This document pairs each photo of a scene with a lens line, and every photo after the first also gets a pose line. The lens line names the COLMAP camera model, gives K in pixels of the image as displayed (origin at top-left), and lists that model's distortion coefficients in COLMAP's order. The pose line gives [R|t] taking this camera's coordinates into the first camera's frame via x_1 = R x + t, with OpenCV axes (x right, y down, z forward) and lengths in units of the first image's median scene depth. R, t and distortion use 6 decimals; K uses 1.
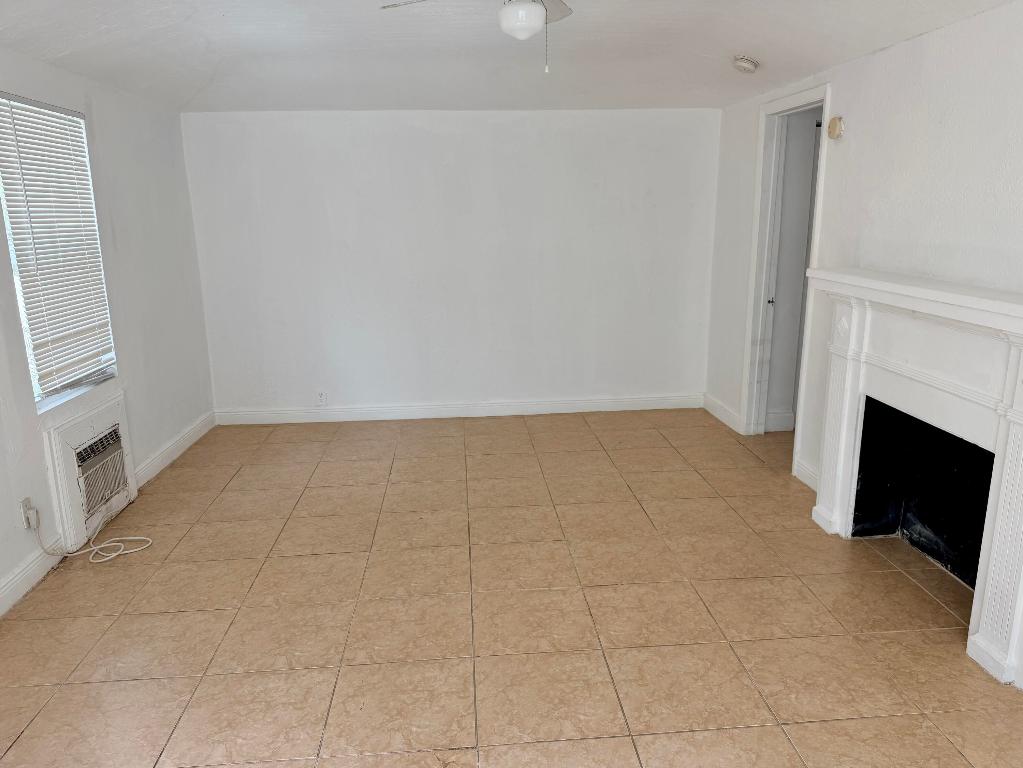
lens RADIAL K [[776.2, 0, 514.8], [0, 776.2, 388.9], [0, 0, 1]] dist [0.025637, -0.003244]
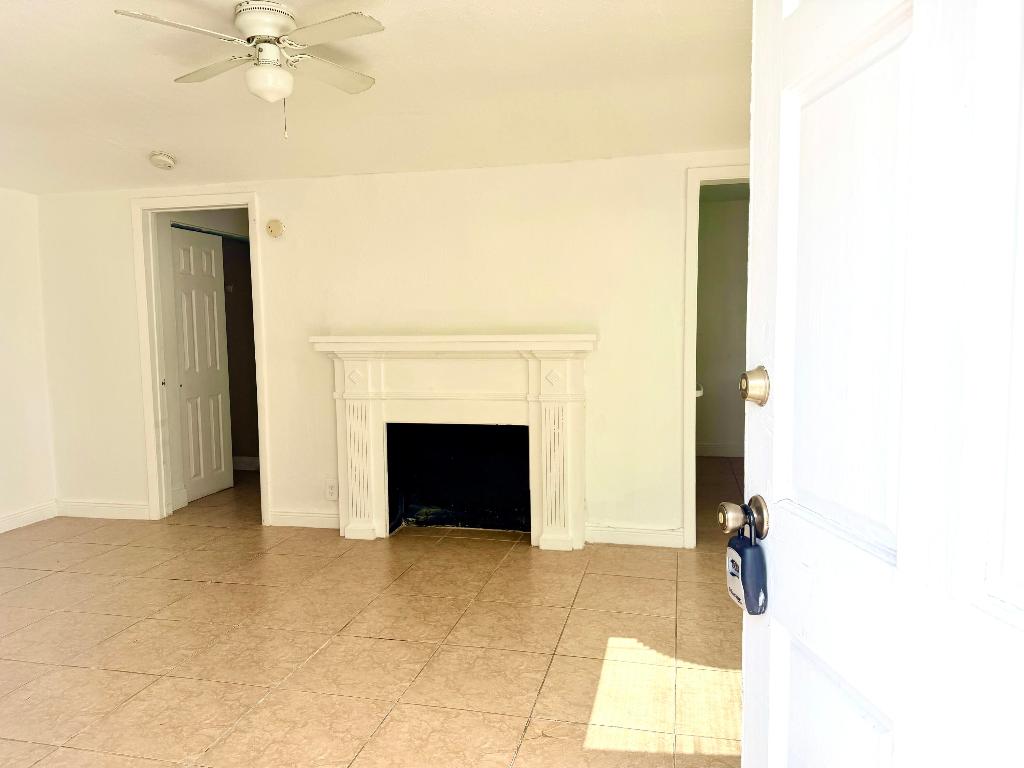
lens RADIAL K [[746.2, 0, 503.1], [0, 746.2, 381.8], [0, 0, 1]] dist [0.016957, -0.025388]
pose [[0.306579, -0.068085, 0.949407, -0.706889], [0.228707, 0.973487, -0.004042, -0.010296], [-0.923960, 0.218375, 0.314022, 0.399586]]
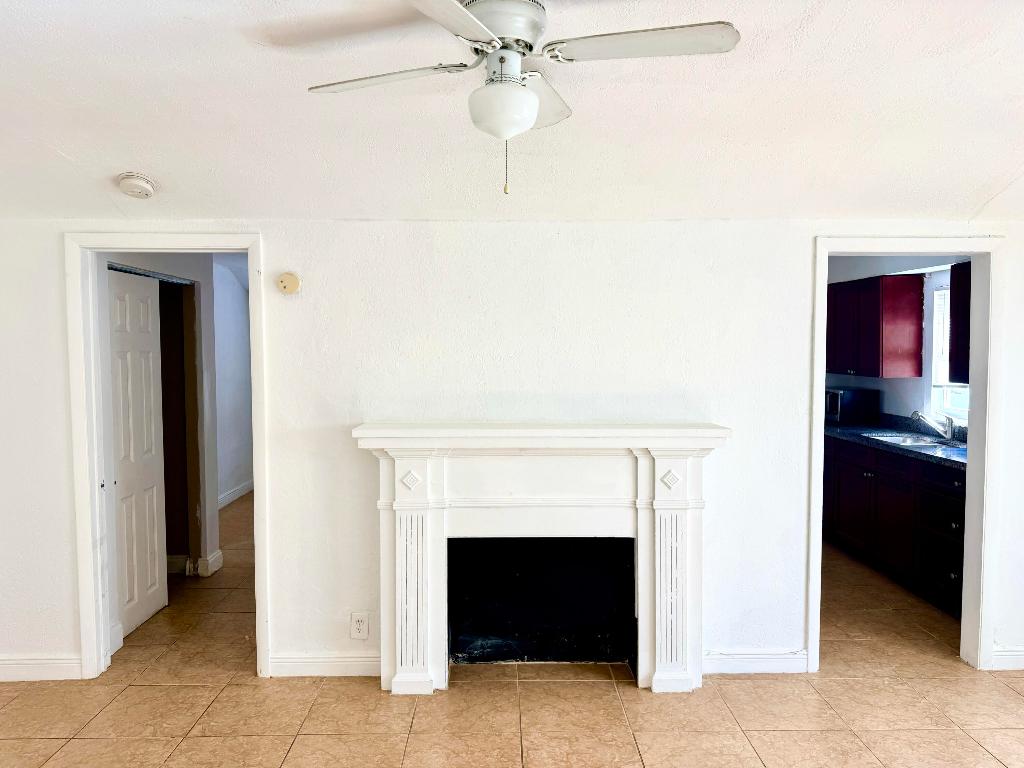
lens RADIAL K [[746.2, 0, 478.3], [0, 746.2, 370.9], [0, 0, 1]] dist [0.016957, -0.025388]
pose [[0.074042, -0.029374, 0.996822, -0.535756], [0.231099, 0.972862, 0.011502, -0.212647], [-0.970109, 0.229513, 0.078821, 0.836612]]
